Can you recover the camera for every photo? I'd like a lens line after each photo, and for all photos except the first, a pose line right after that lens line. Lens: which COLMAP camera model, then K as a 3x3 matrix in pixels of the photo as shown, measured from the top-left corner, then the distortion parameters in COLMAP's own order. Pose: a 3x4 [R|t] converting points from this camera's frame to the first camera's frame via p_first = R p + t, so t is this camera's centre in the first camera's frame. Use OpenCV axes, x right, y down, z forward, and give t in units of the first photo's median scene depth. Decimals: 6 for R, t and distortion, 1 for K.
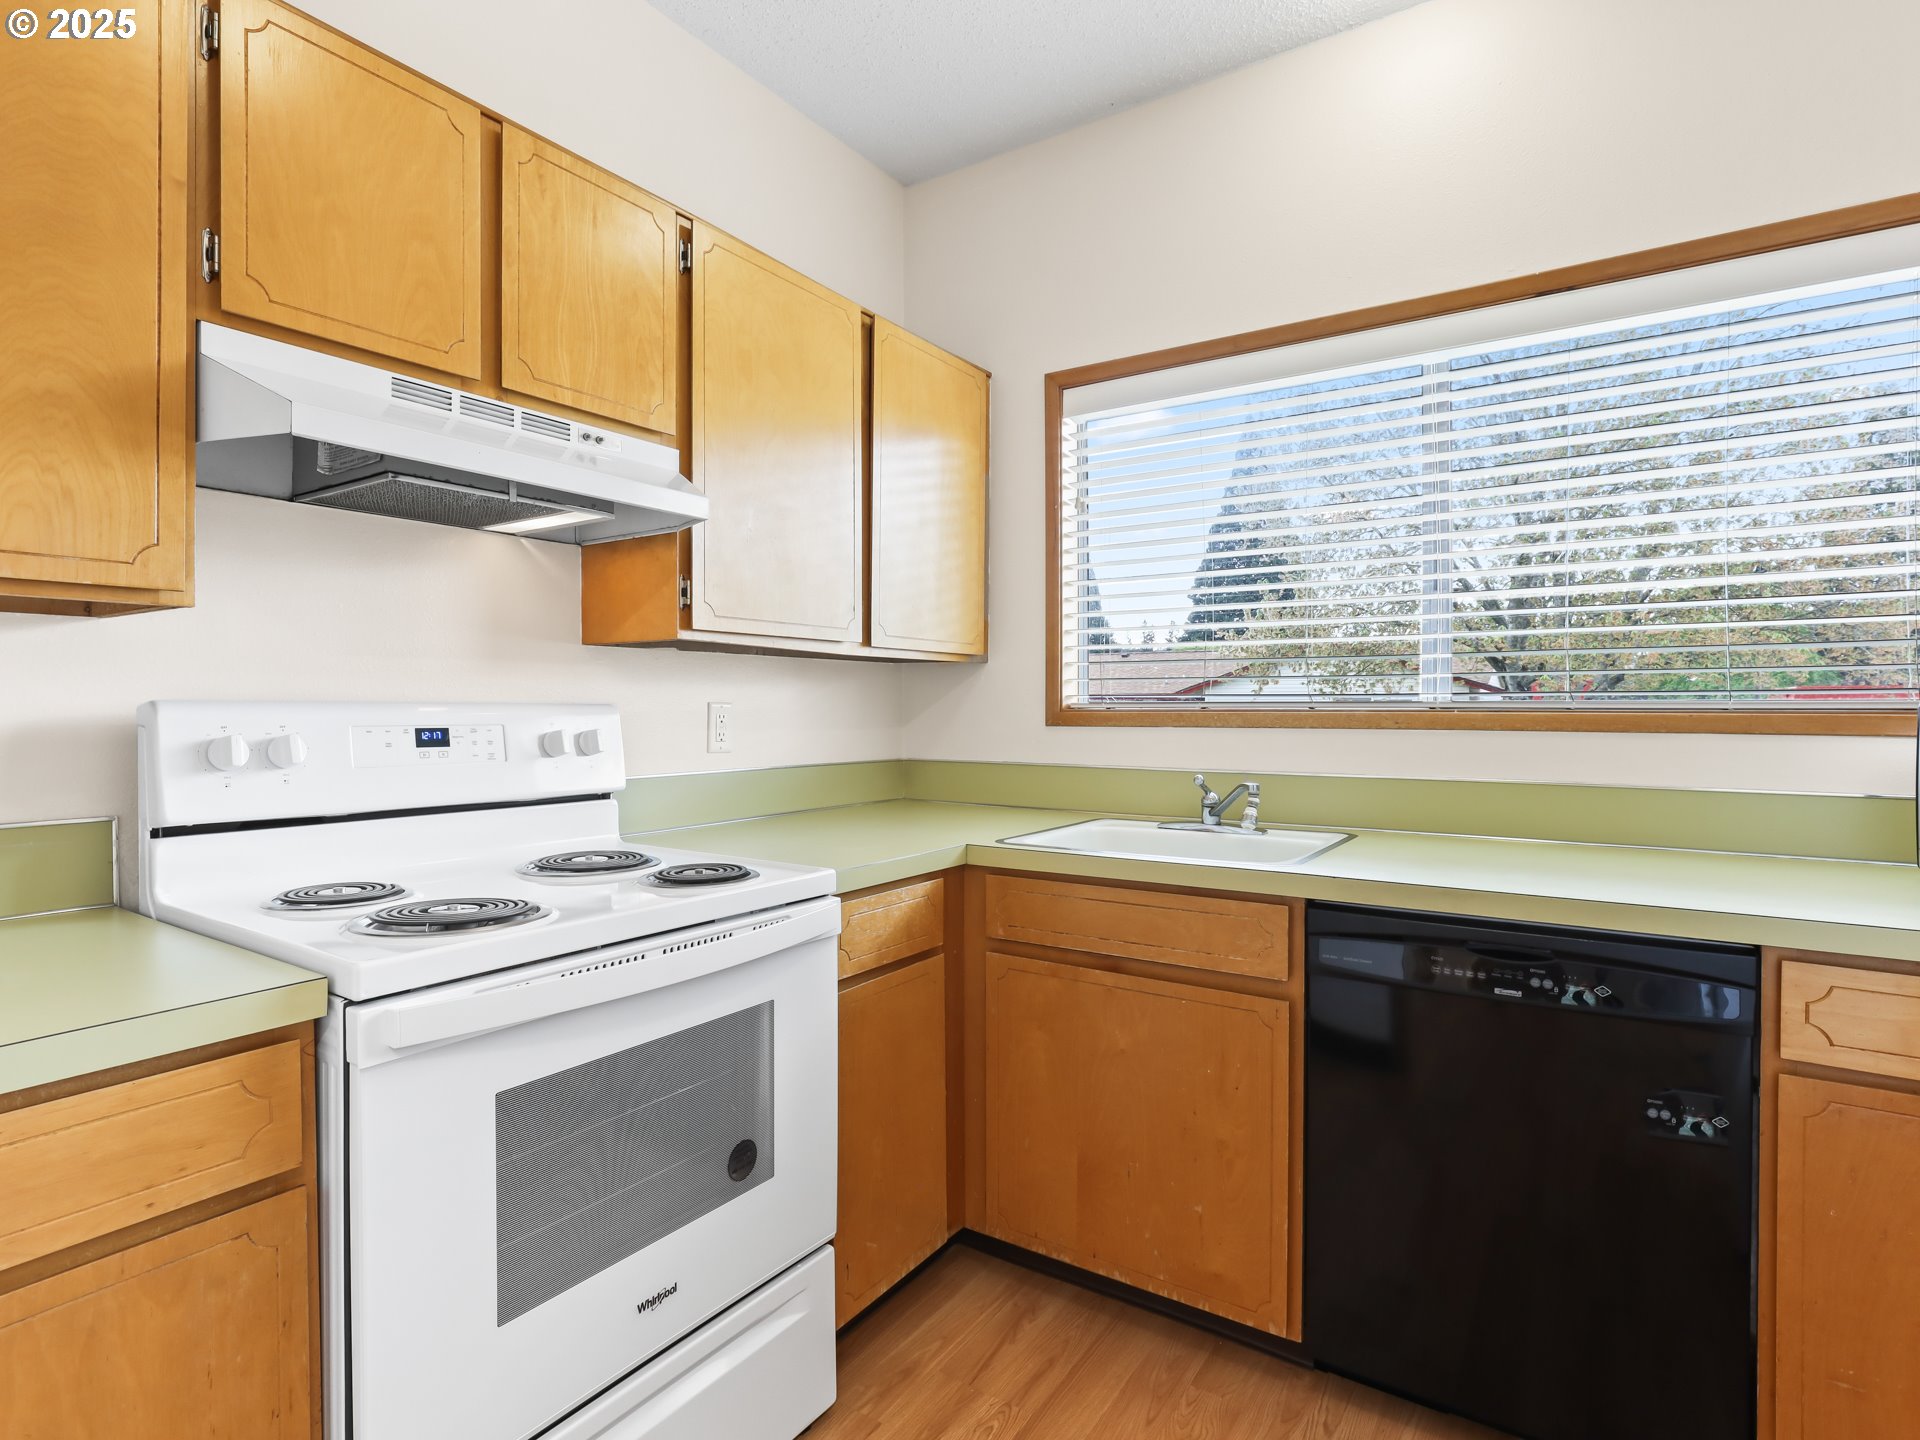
lens RADIAL K [[987.1, 0, 955.8], [0, 987.1, 716.7], [0, 0, 1]] dist [-0.016243, 0.001666]
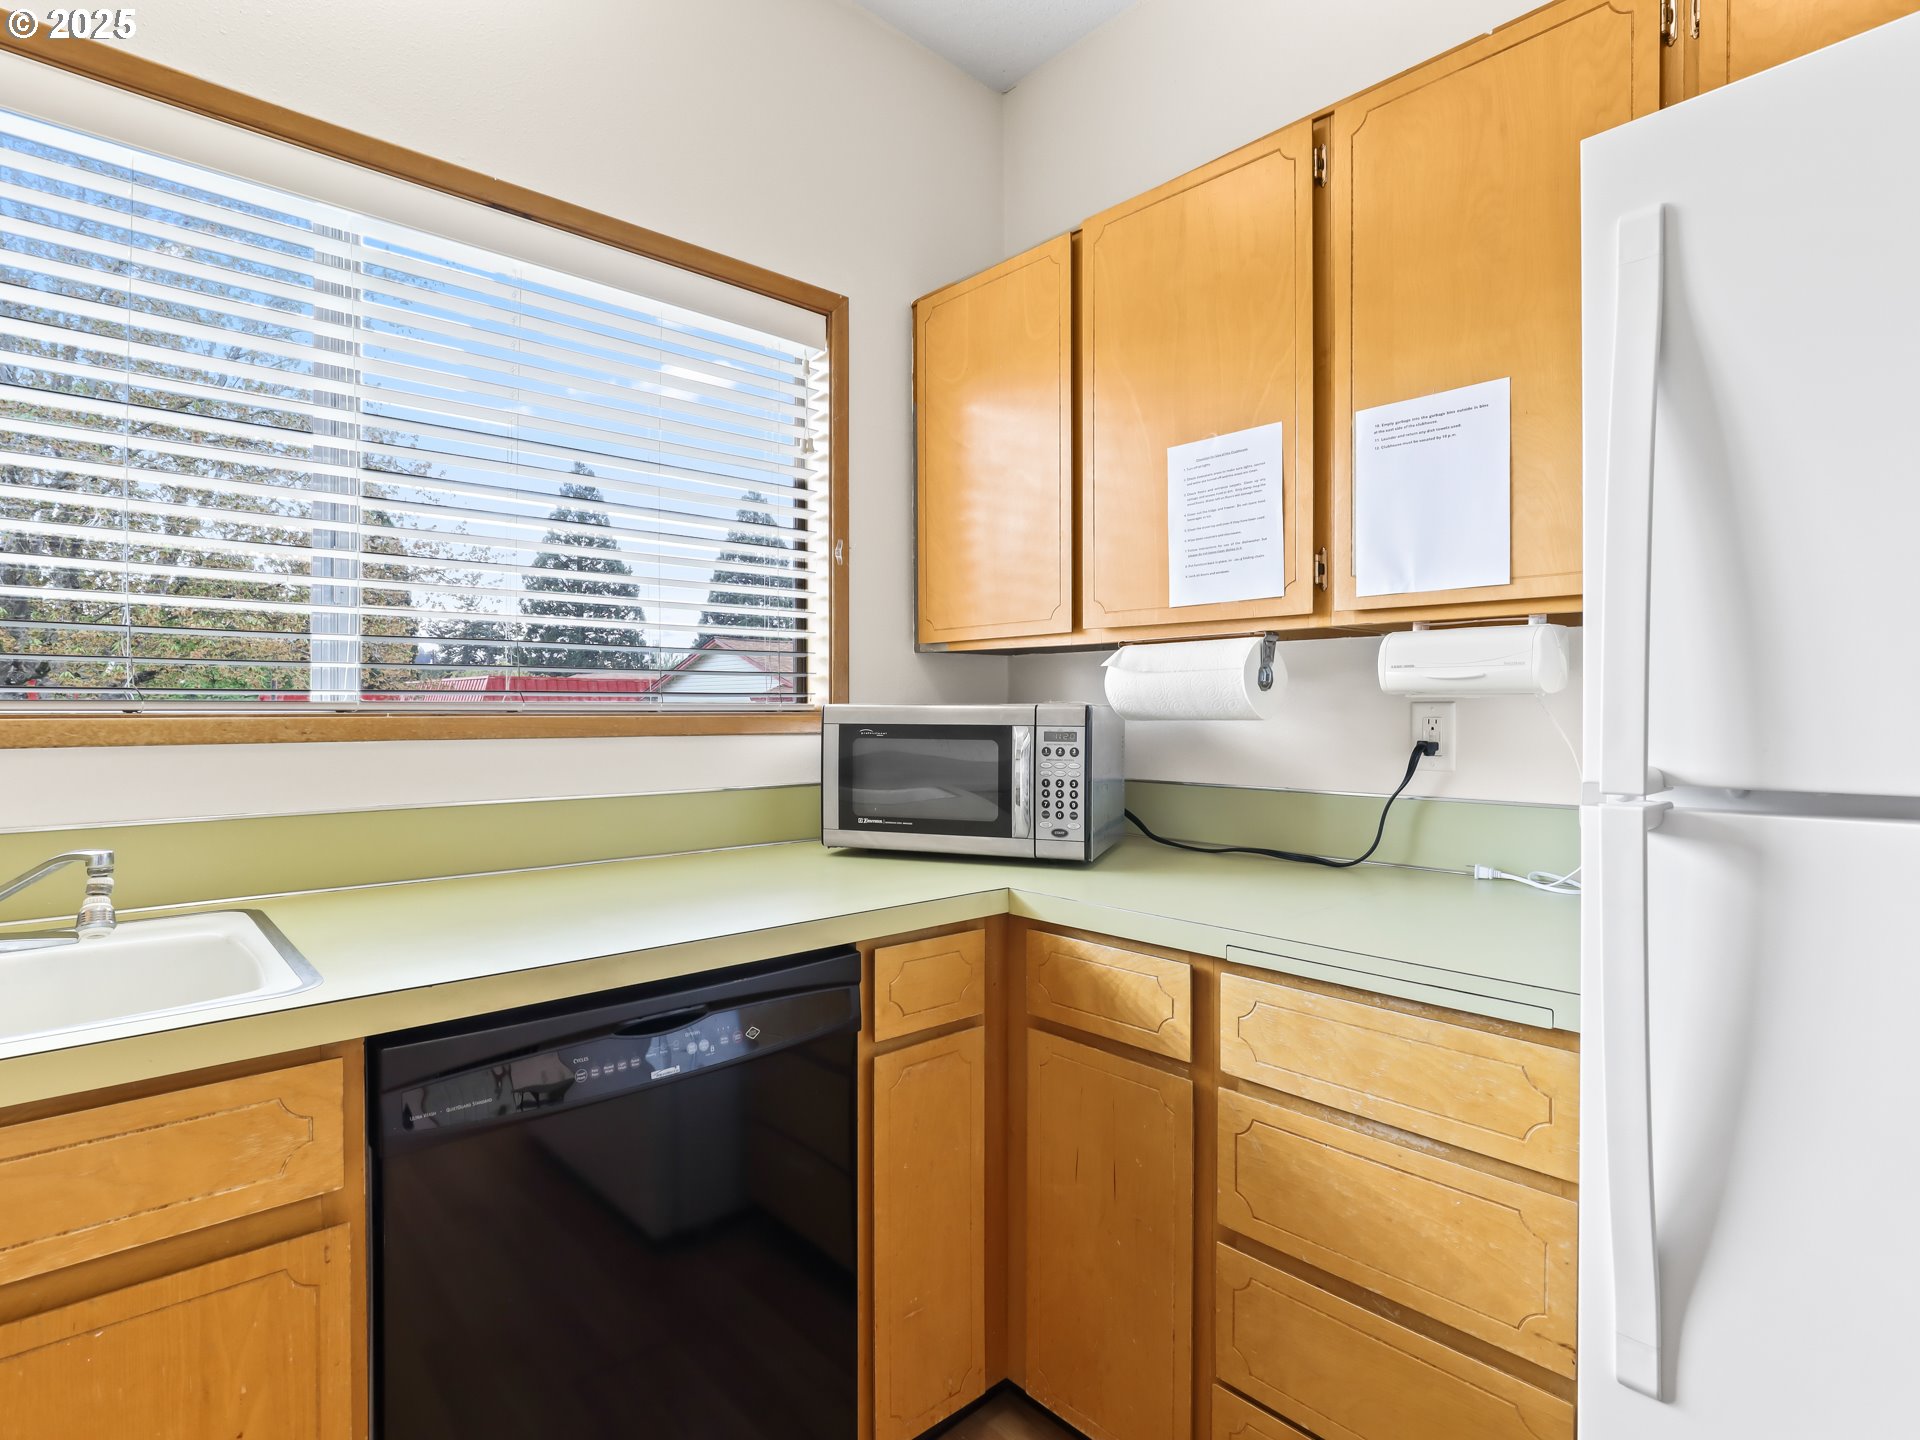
lens RADIAL K [[987.1, 0, 959.1], [0, 987.1, 712.7], [0, 0, 1]] dist [-0.016243, 0.001666]
pose [[0.247351, -0.005965, 0.968907, -0.119189], [0.012802, 0.999914, 0.002888, -0.004399], [-0.968841, 0.011690, 0.247406, 0.496386]]
